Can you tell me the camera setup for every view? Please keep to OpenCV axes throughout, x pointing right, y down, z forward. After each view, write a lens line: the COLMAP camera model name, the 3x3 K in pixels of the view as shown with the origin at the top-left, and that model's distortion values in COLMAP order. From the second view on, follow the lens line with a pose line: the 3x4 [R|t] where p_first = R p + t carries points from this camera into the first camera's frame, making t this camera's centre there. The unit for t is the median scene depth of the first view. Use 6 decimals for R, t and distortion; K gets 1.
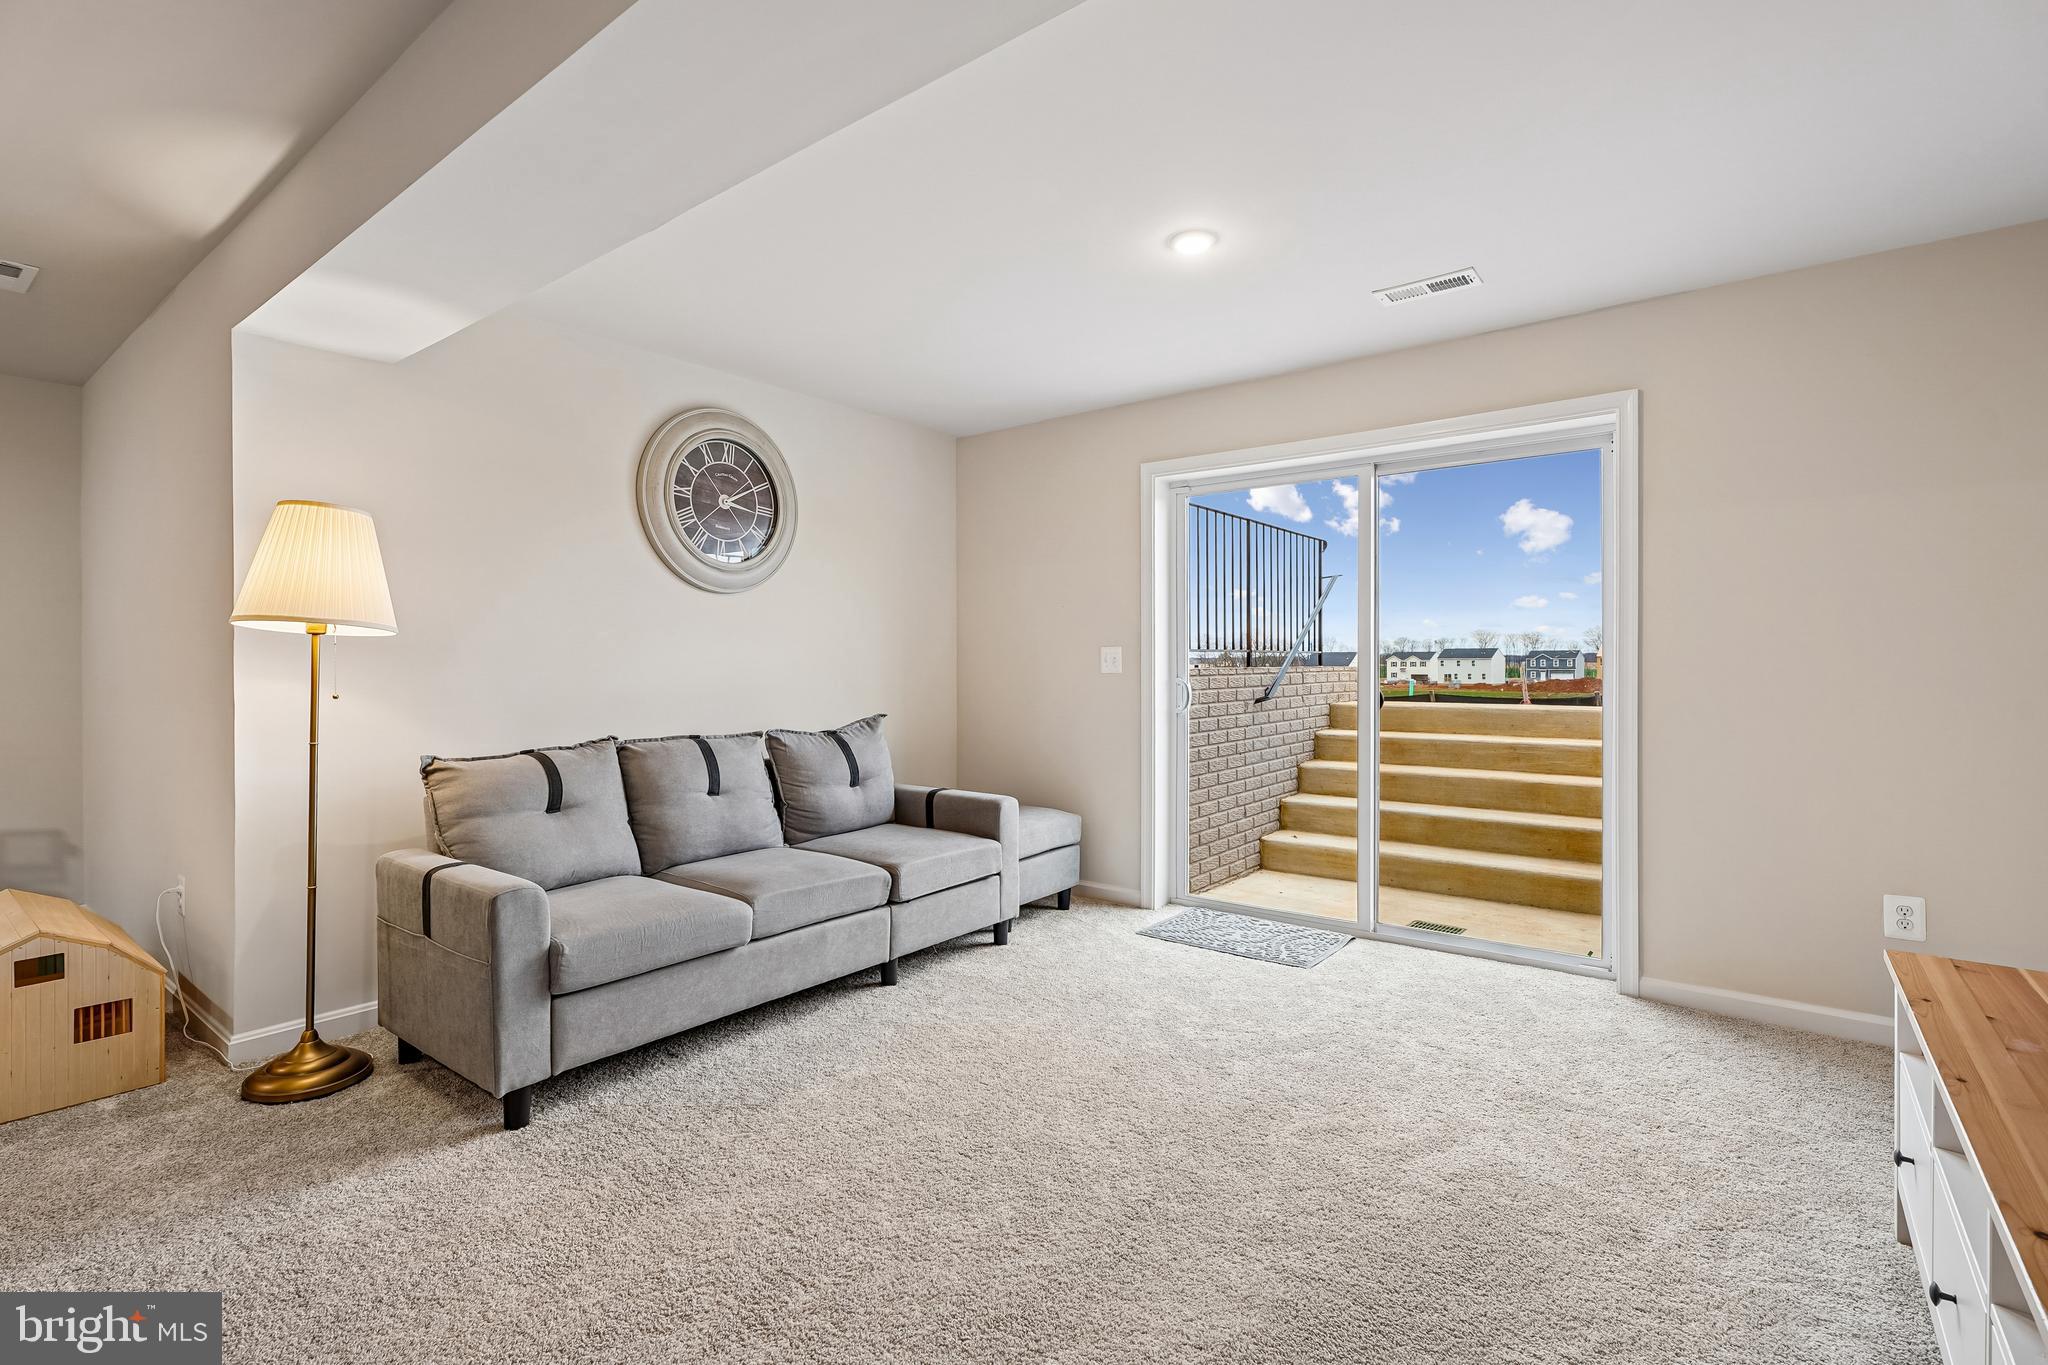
lens RADIAL K [[916.2, 0, 1021.2], [0, 916.2, 658.0], [0, 0, 1]] dist [0.001913, 0.000348]
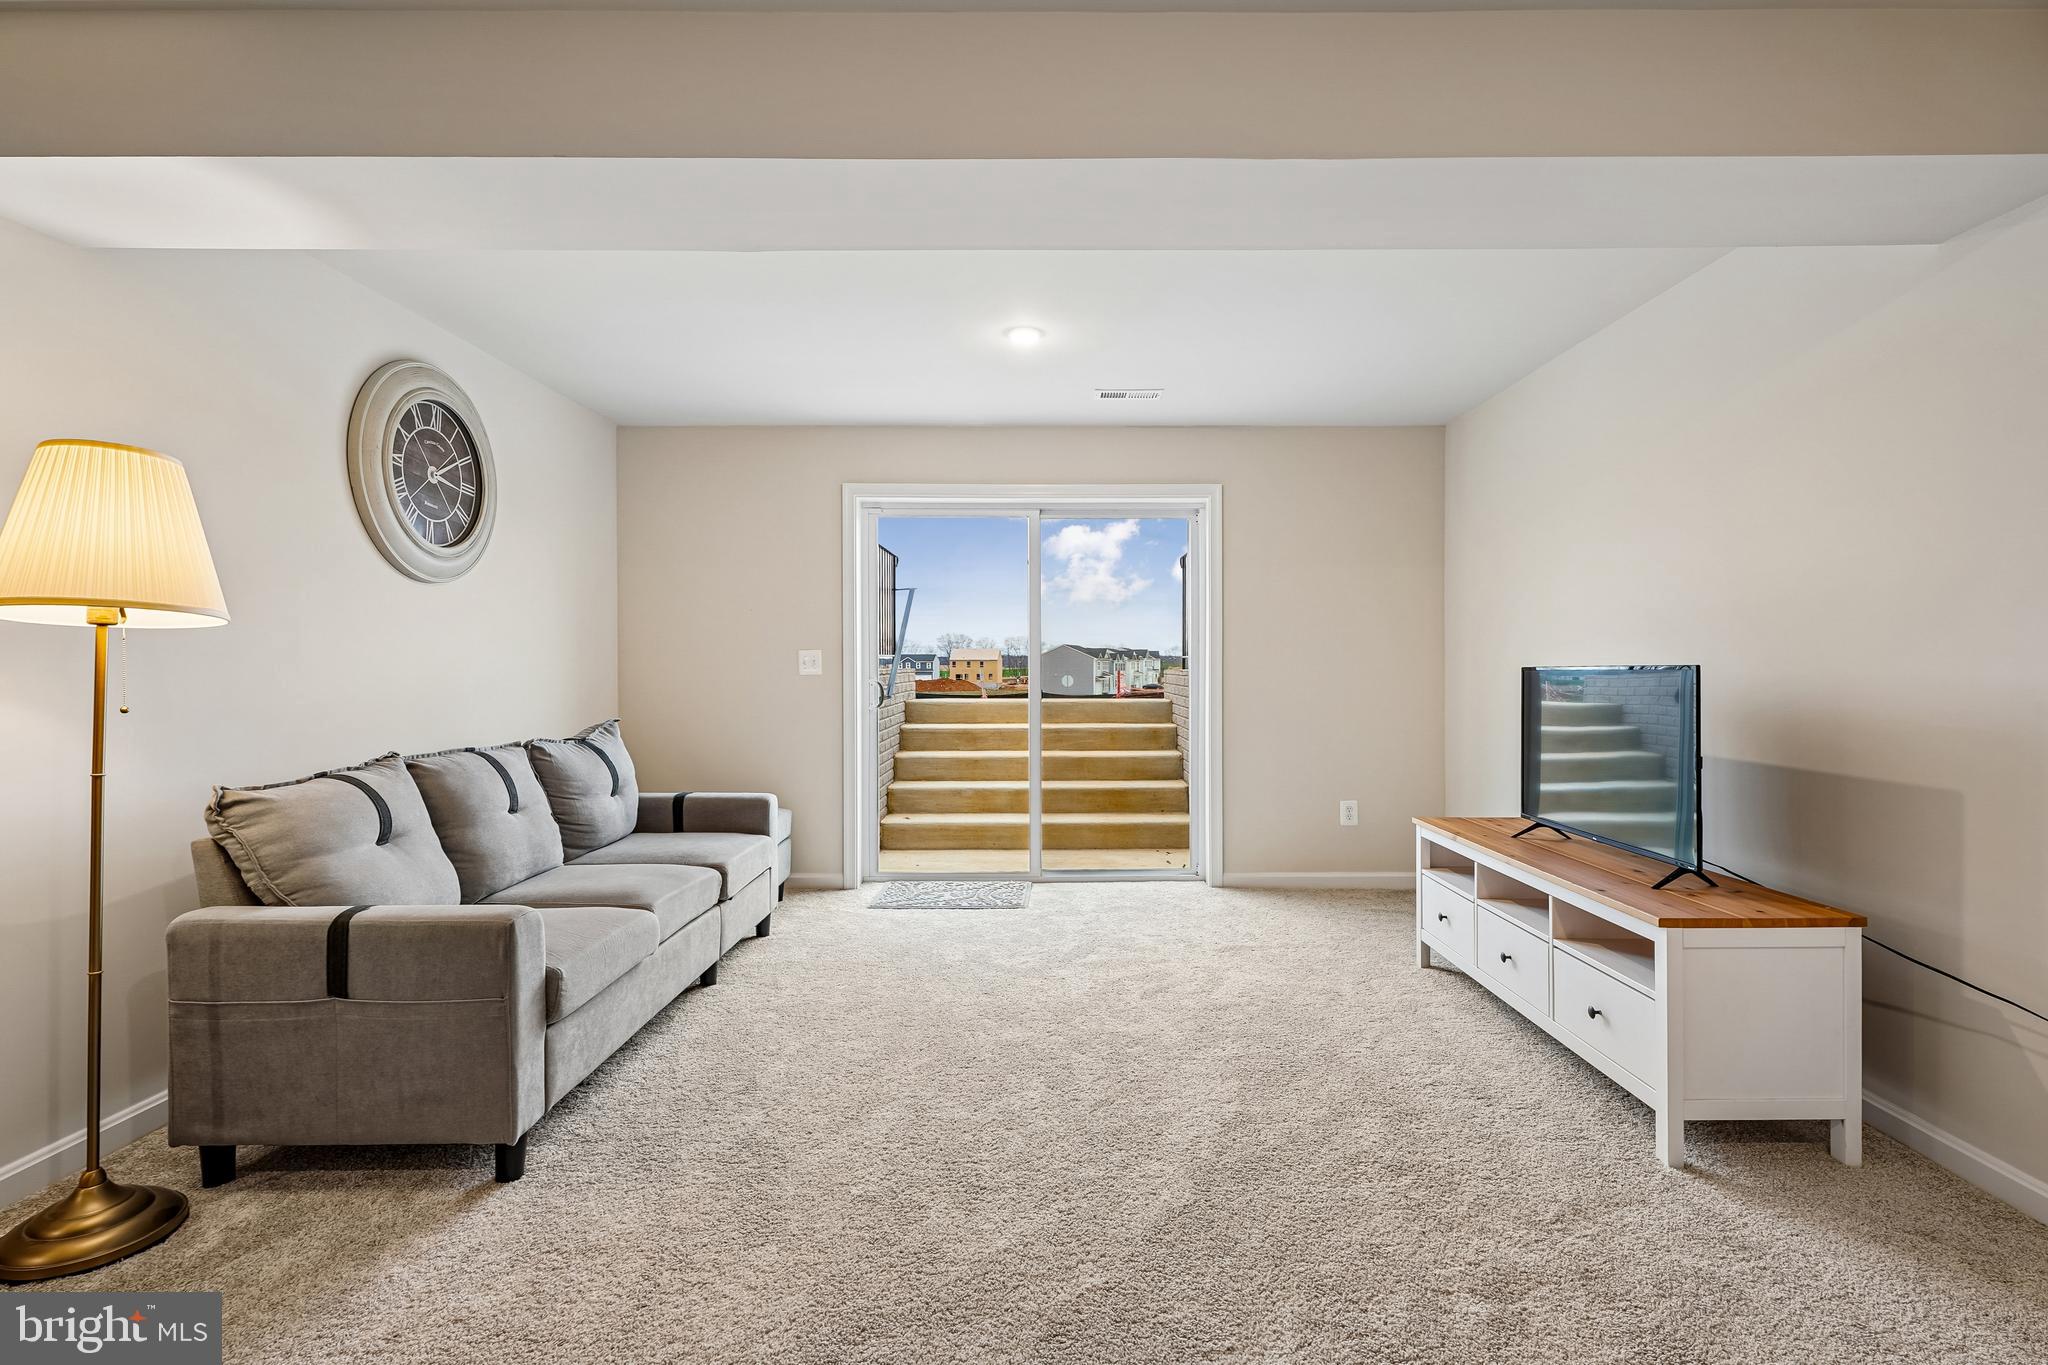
lens RADIAL K [[935.5, 0, 1030.8], [0, 935.5, 659.5], [0, 0, 1]] dist [0.001545, 0.000291]
pose [[0.793991, 0.004885, 0.607910, -0.421744], [-0.004139, 0.999988, -0.002631, 0.000518], [-0.607916, -0.000427, 0.794002, -0.025455]]
